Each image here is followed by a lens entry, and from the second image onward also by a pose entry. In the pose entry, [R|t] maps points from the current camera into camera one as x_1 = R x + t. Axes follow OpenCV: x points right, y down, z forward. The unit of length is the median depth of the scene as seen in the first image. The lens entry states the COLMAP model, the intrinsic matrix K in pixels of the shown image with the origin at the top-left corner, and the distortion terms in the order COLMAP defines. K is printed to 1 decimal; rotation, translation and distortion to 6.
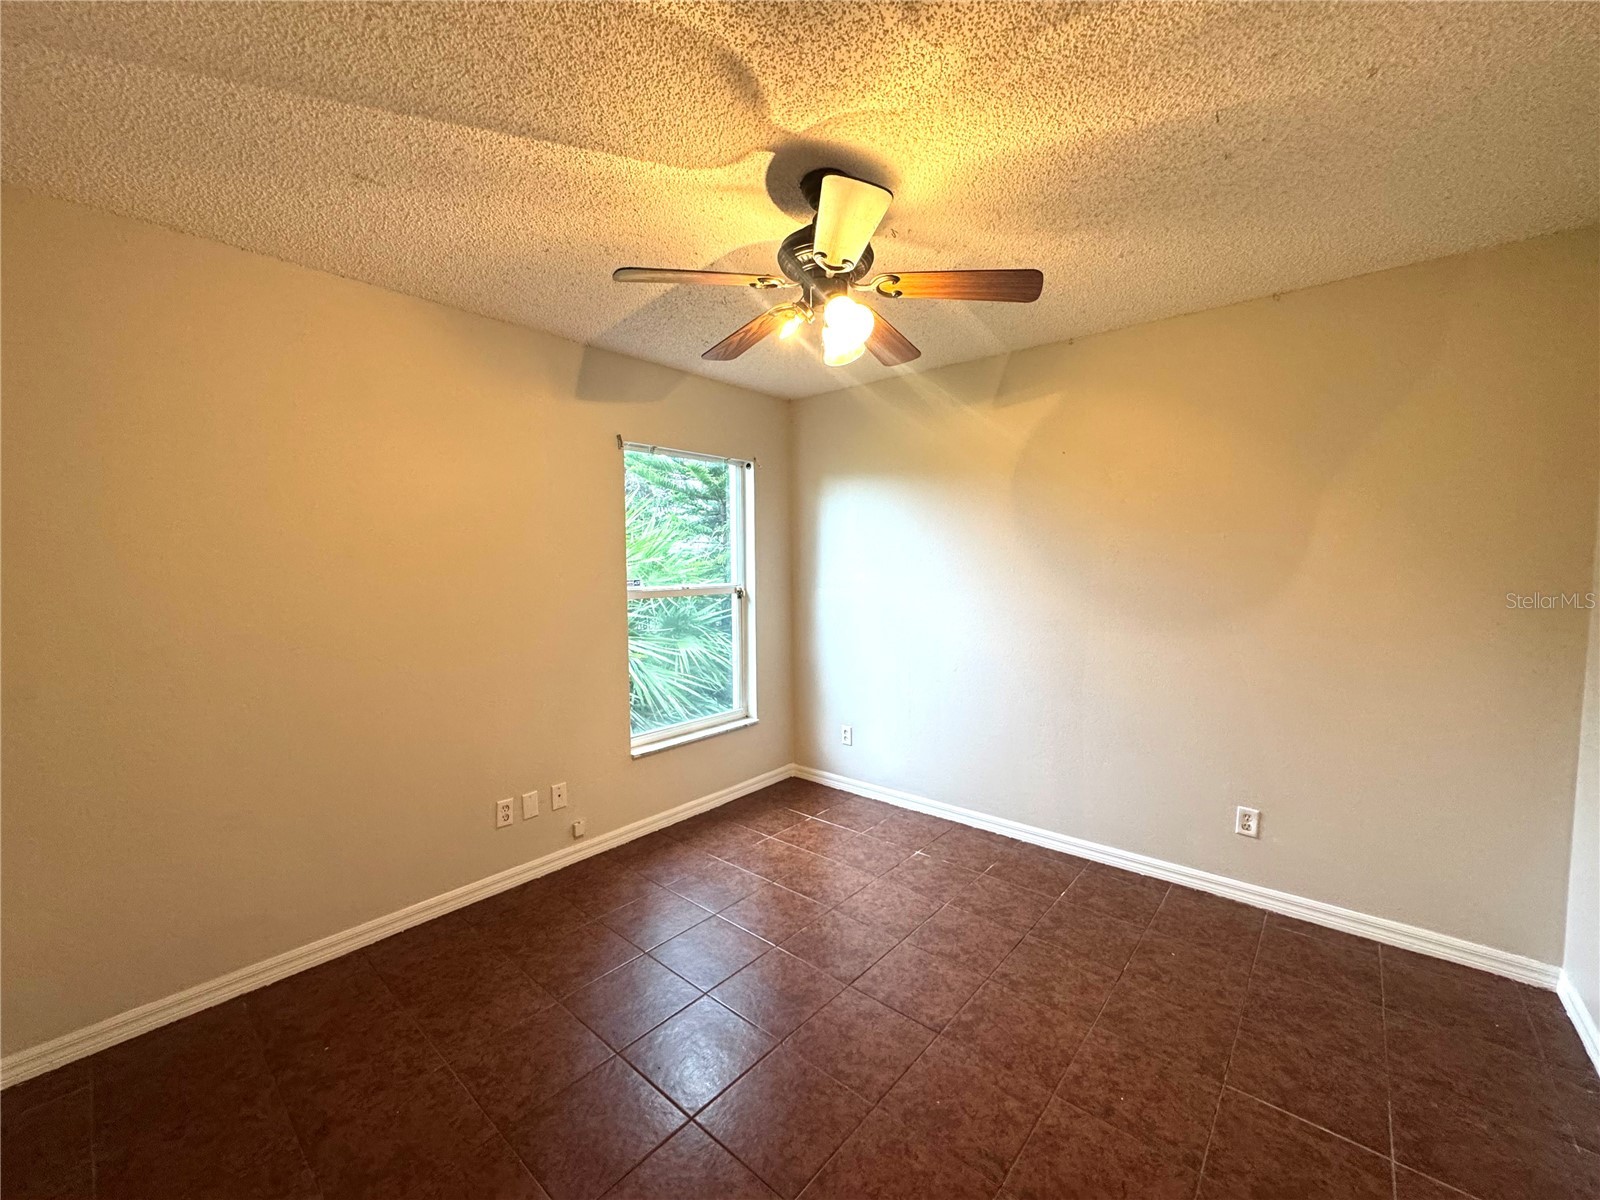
lens RADIAL K [[641.4, 0, 800.0], [0, 641.4, 600.0], [0, 0, 1]] dist [-0.000324, 0.000201]
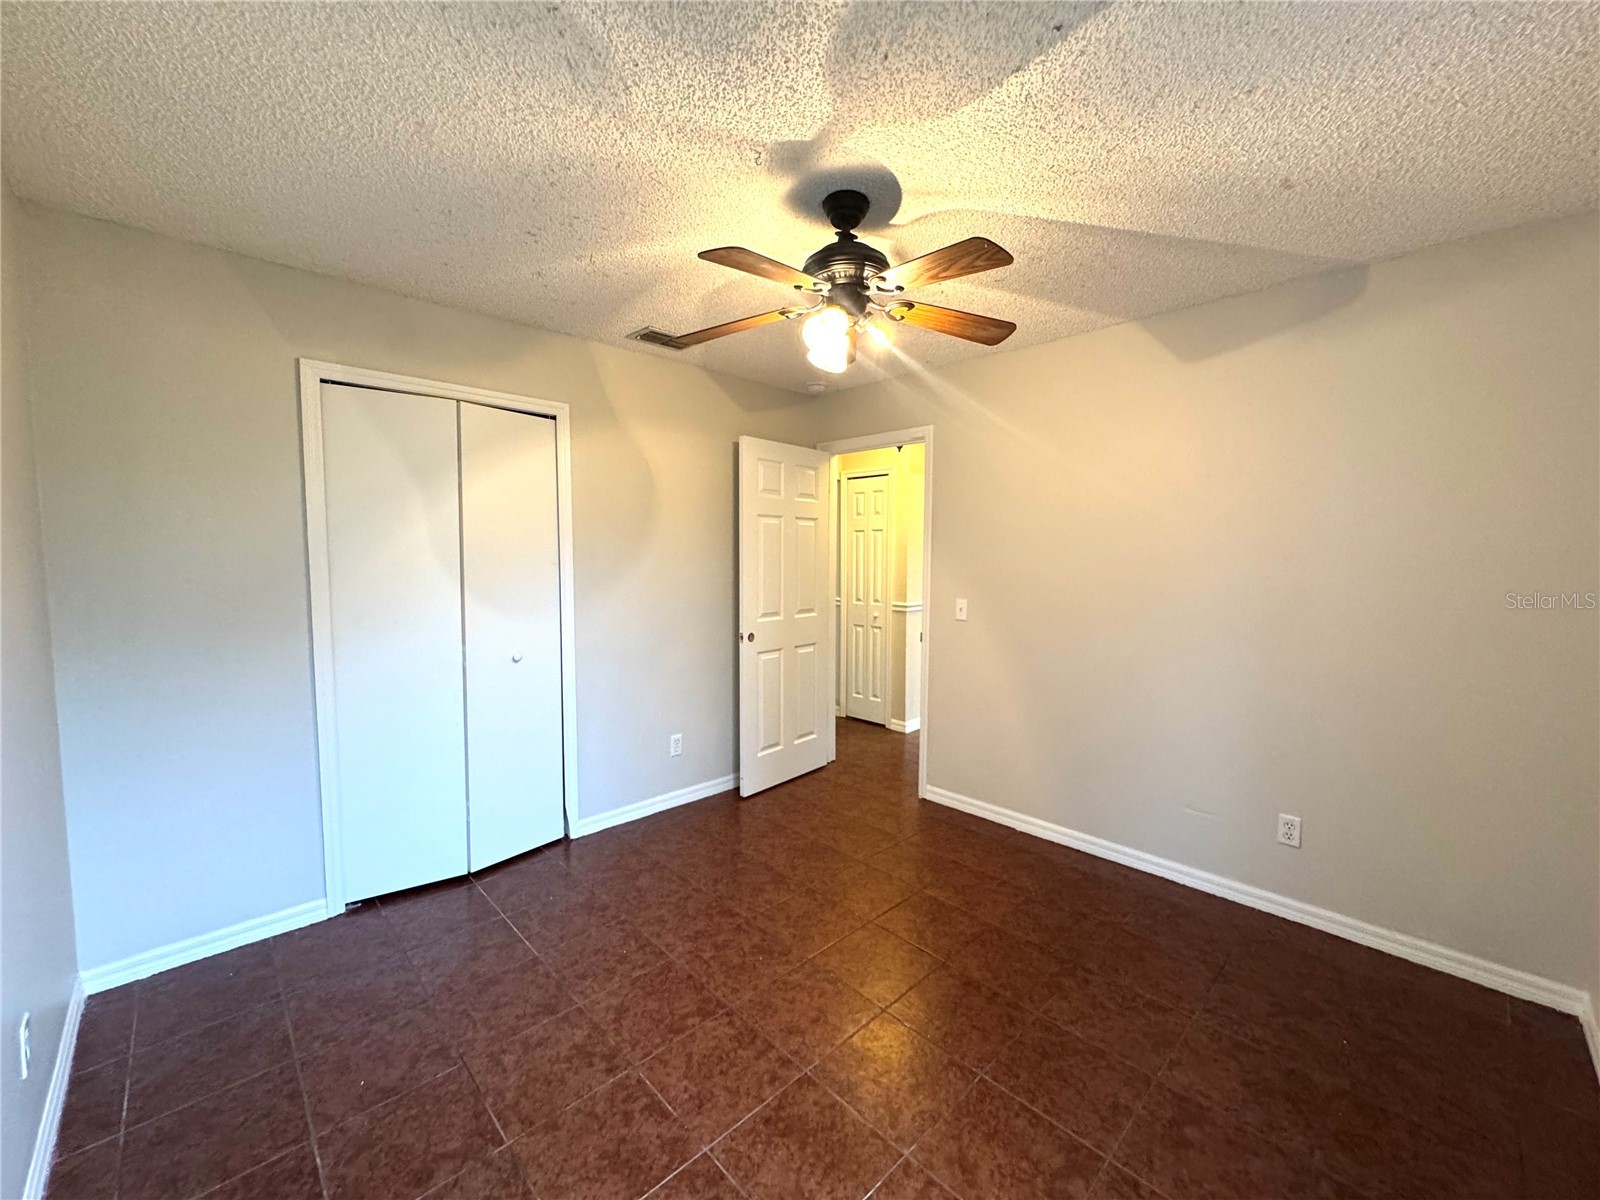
lens RADIAL K [[641.4, 0, 800.0], [0, 641.4, 600.0], [0, 0, 1]] dist [-0.000324, 0.000201]
pose [[-0.995639, -0.003595, 0.093218, 0.011984], [0.009465, 0.990208, 0.139282, -0.122466], [-0.092806, 0.139557, -0.985856, 1.944154]]
